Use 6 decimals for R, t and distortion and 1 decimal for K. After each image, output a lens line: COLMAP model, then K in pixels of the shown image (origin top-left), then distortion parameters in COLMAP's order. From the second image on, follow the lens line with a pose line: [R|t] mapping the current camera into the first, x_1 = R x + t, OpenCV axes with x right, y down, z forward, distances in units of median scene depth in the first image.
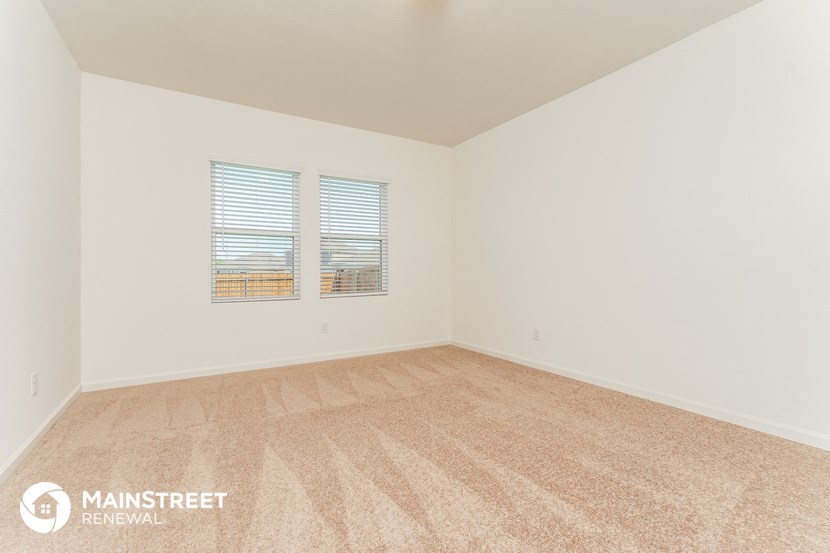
lens RADIAL K [[385.2, 0, 410.1], [0, 385.2, 273.1], [0, 0, 1]] dist [0.000756, 0.000187]
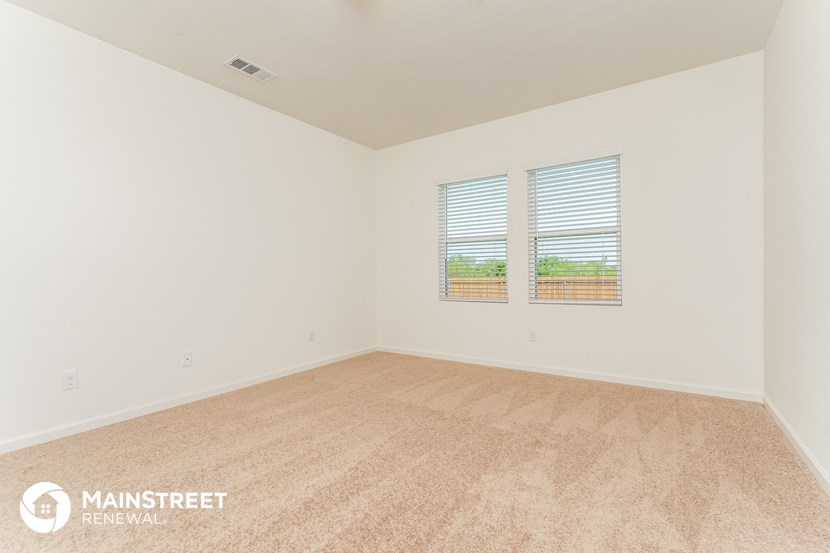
lens RADIAL K [[385.2, 0, 410.1], [0, 385.2, 273.1], [0, 0, 1]] dist [0.000756, 0.000187]
pose [[0.393796, -0.004852, -0.919185, 0.553844], [0.002720, 0.999988, -0.004114, -0.005750], [0.919194, -0.000880, 0.393805, 0.414739]]
